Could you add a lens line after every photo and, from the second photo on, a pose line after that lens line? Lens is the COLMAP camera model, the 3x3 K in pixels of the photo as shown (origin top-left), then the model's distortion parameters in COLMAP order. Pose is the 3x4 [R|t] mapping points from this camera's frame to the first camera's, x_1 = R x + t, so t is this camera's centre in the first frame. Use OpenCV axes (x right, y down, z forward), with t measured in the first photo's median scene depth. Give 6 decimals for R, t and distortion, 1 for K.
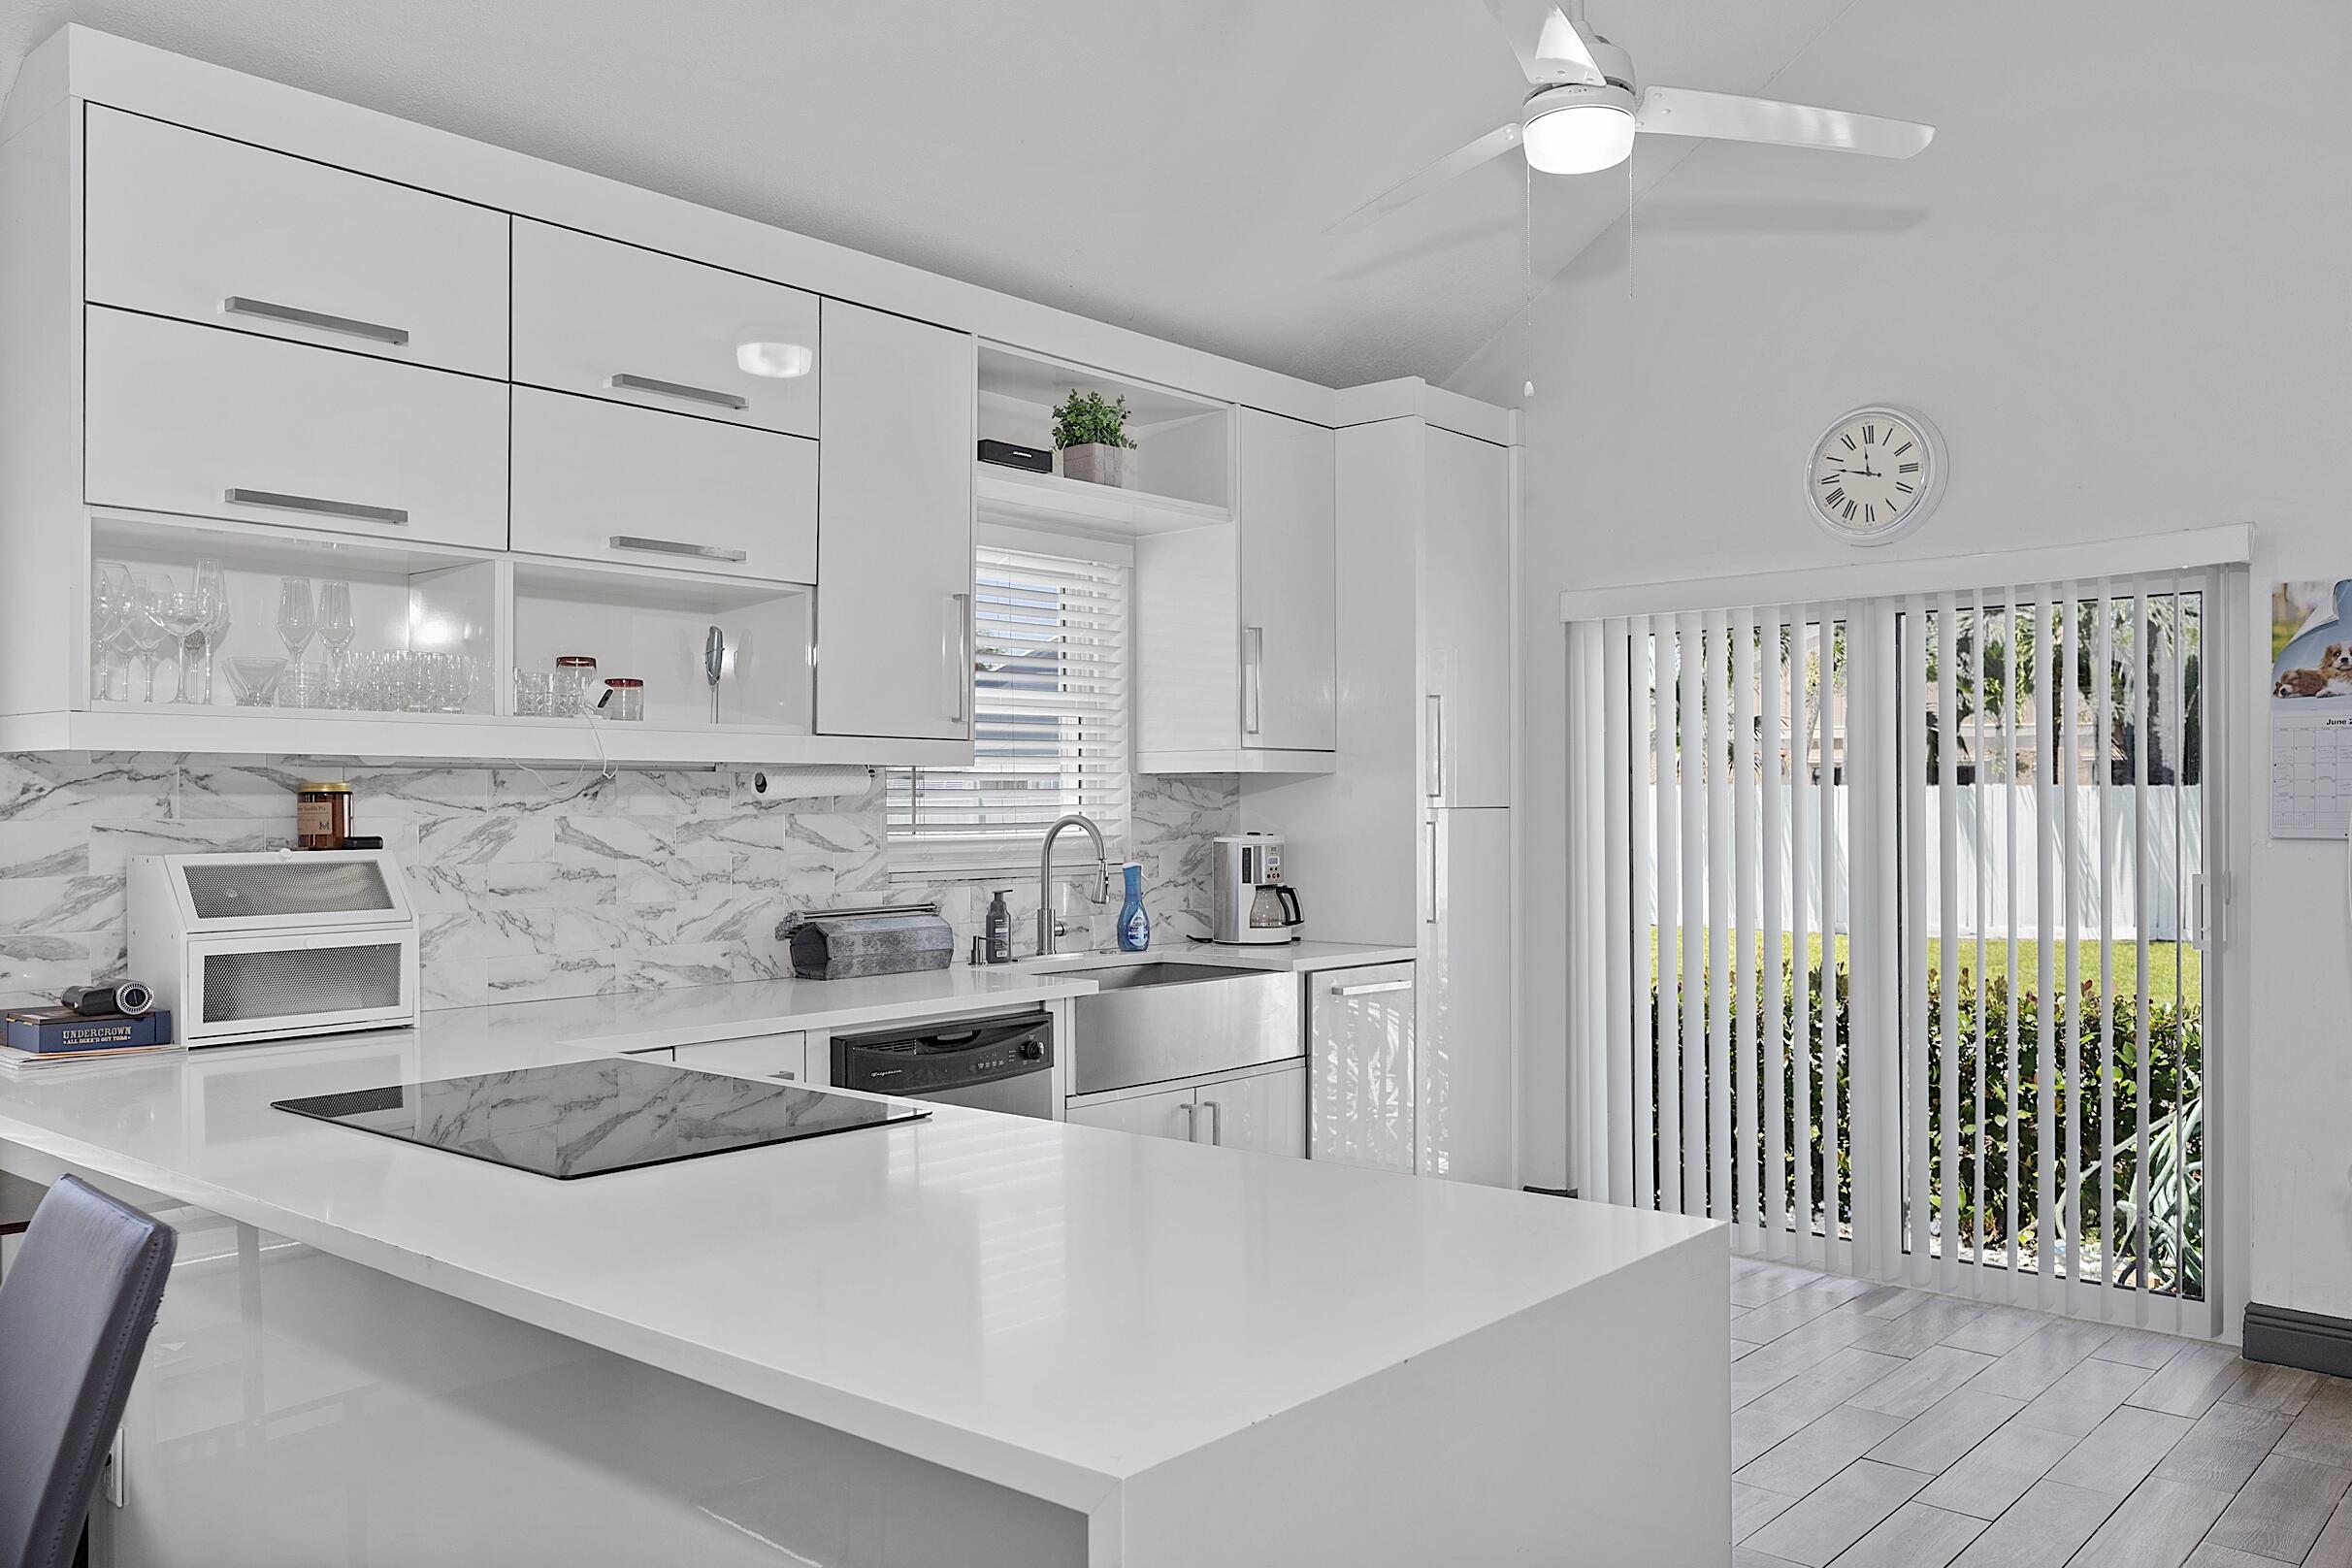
lens RADIAL K [[1798.8, 0, 1186.3], [0, 1798.8, 795.4], [0, 0, 1]] dist [0.017594, 0.001666]
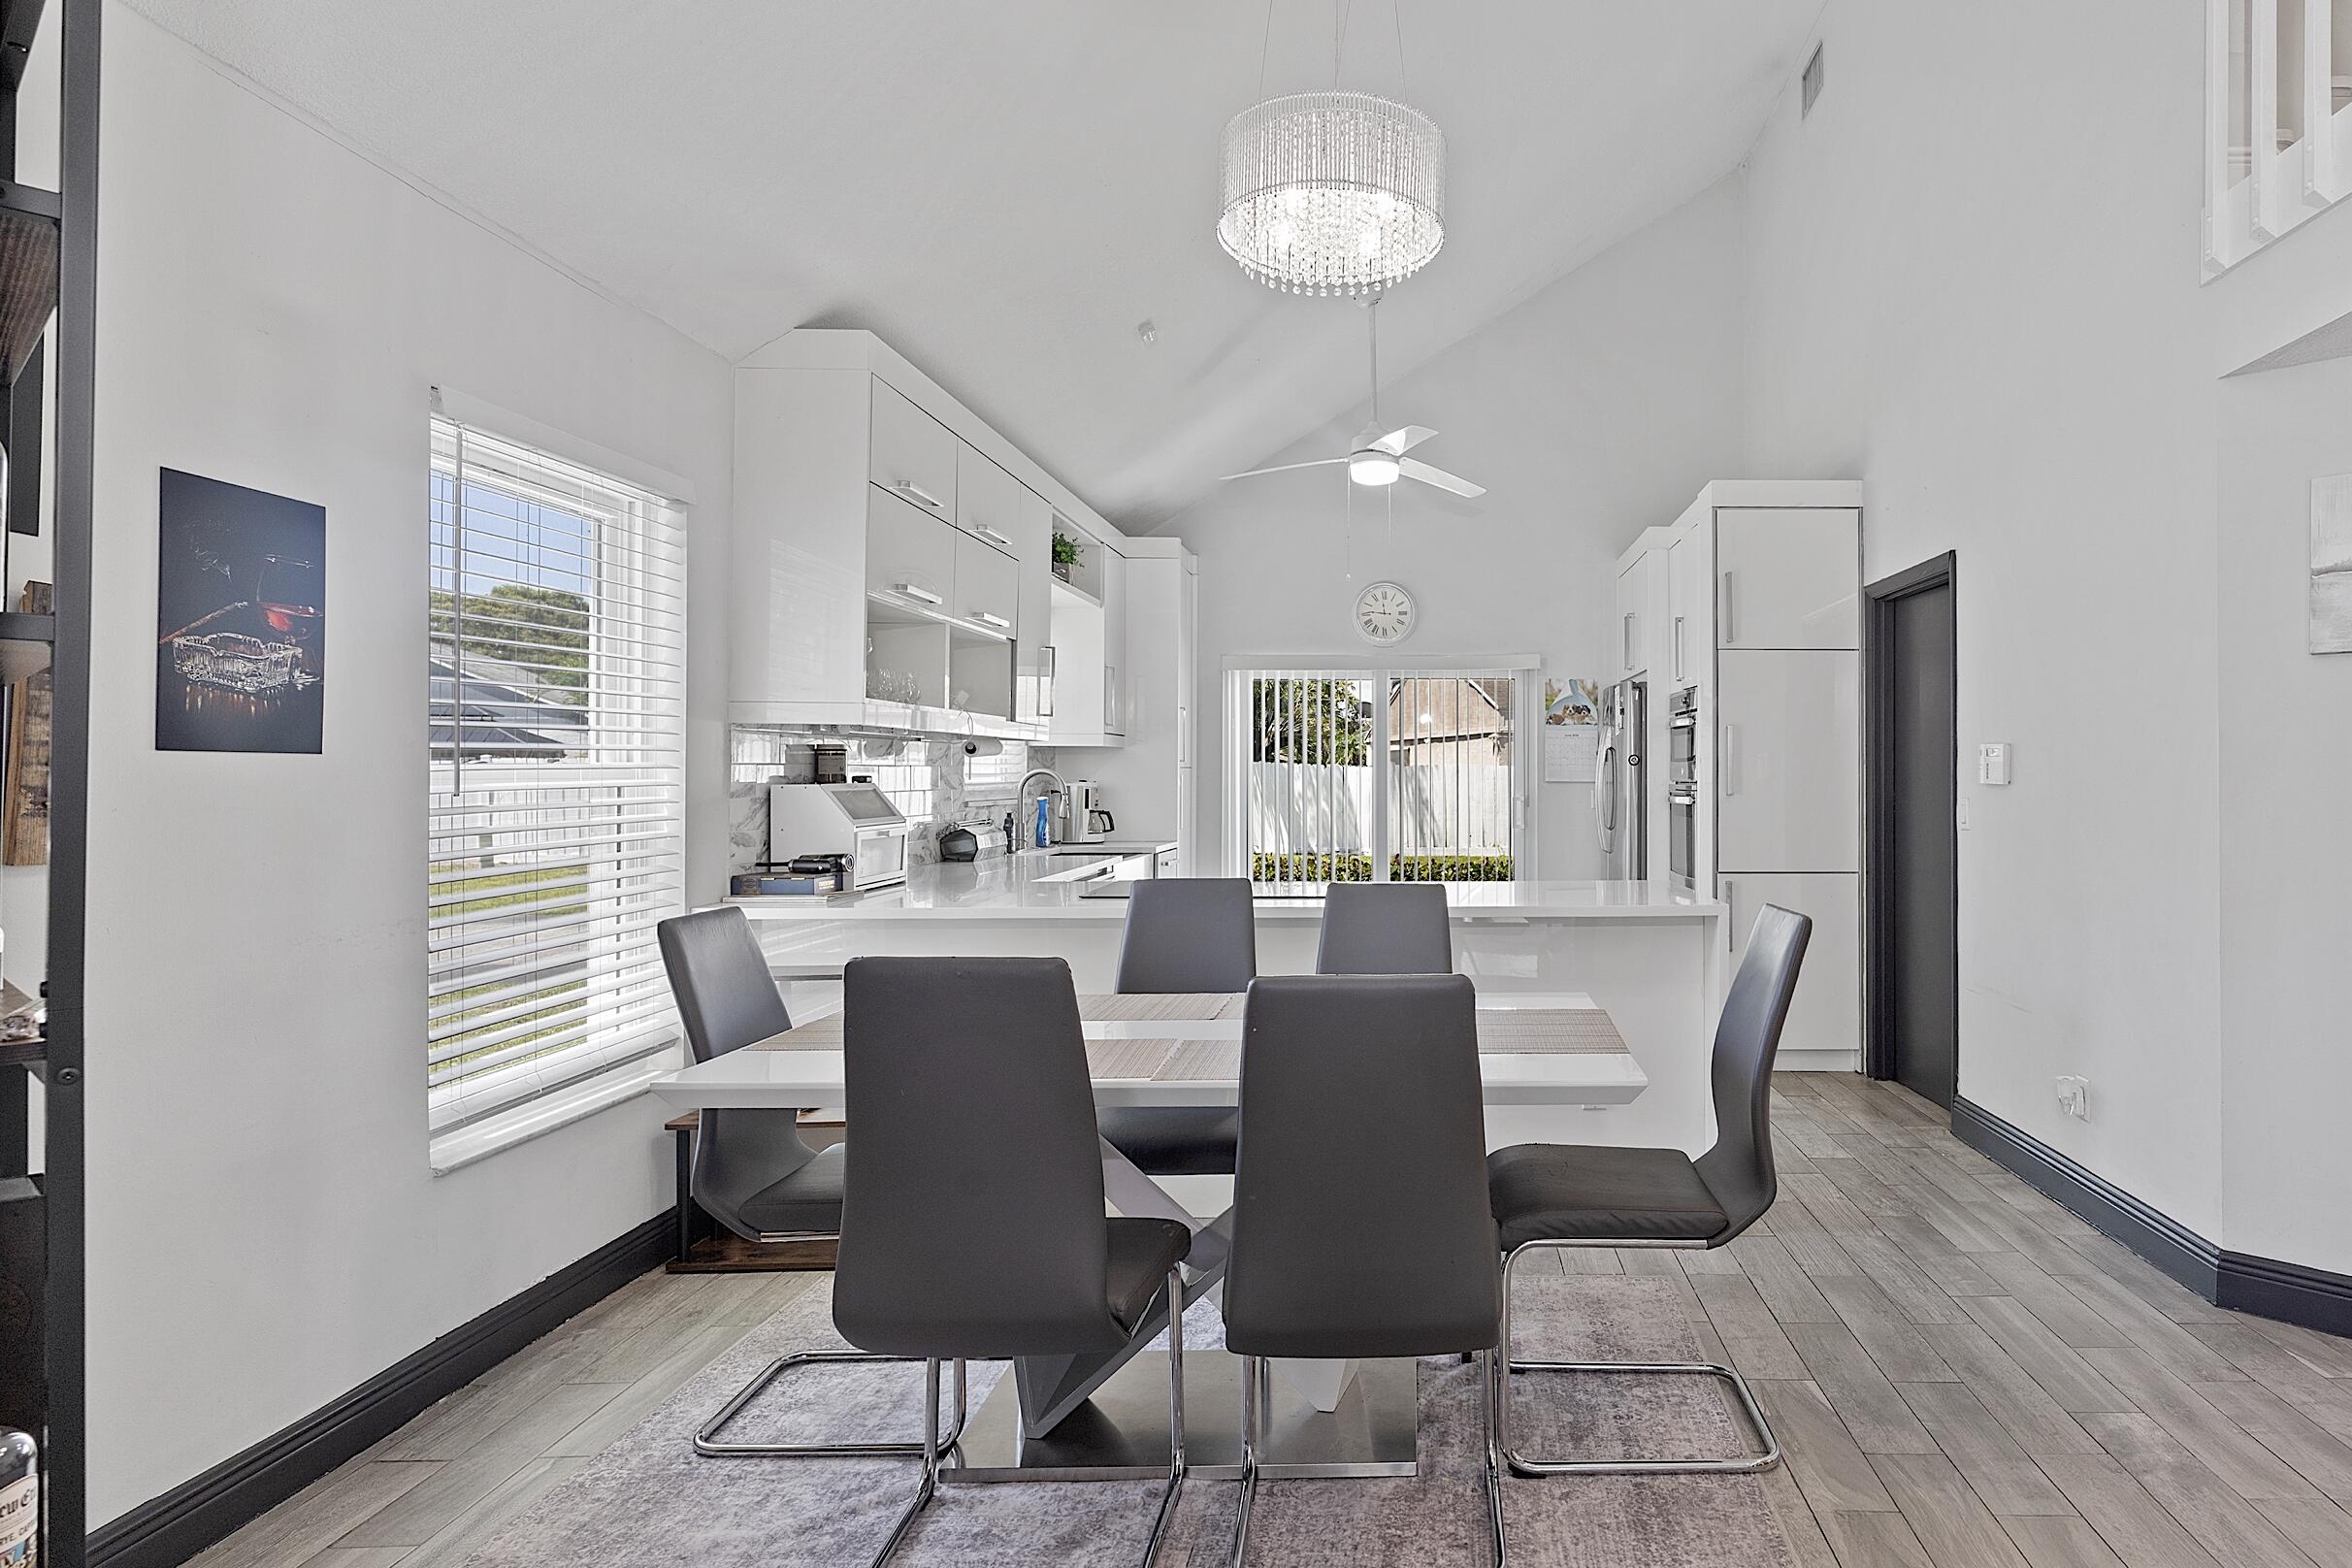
lens RADIAL K [[1349.0, 0, 1438.1], [0, 1349.0, 763.0], [0, 0, 1]] dist [0.019656, 0.000480]
pose [[0.741781, 0.010623, 0.670558, -0.737153], [-0.007562, 0.999943, -0.007476, 0.013154], [-0.670599, 0.000475, 0.741820, -0.267191]]
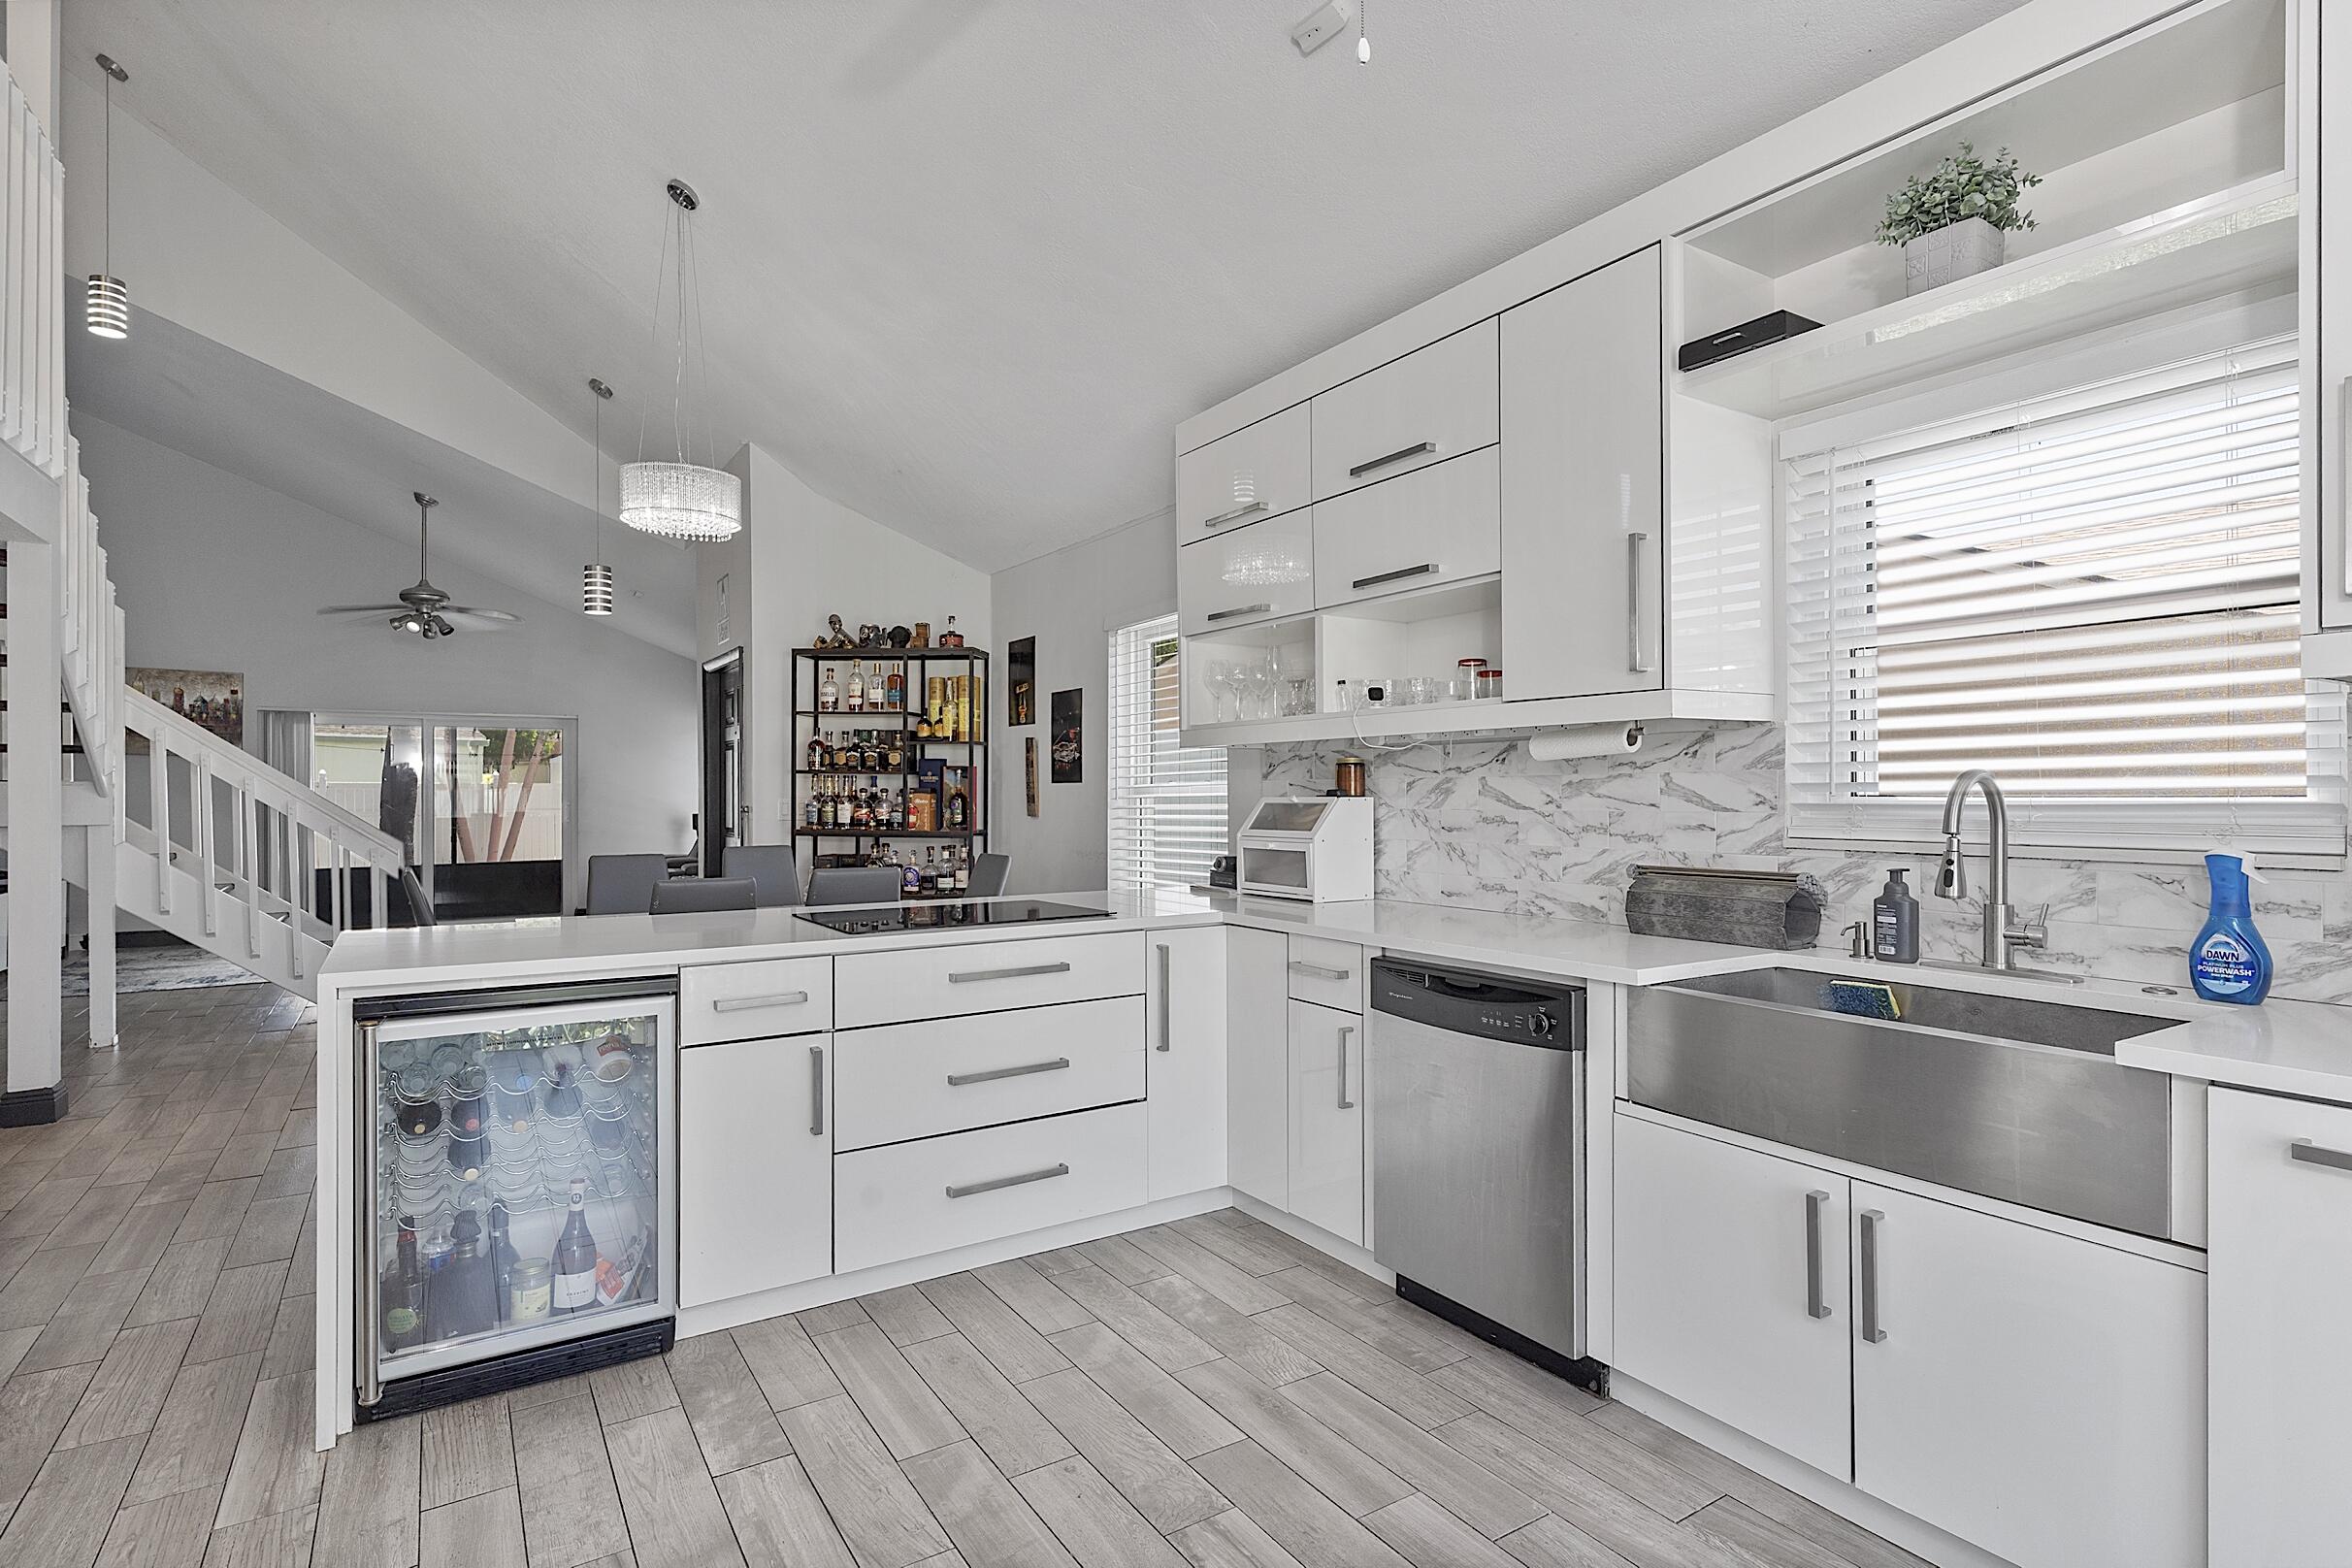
lens RADIAL K [[1197.6, 0, 1171.4], [0, 1197.6, 787.3], [0, 0, 1]] dist [0.018947, -0.000002]
pose [[-0.292168, 0.001405, -0.956366, 0.526055], [0.010861, 0.999939, -0.001849, 0.016779], [0.956305, -0.010928, -0.292166, 0.929315]]
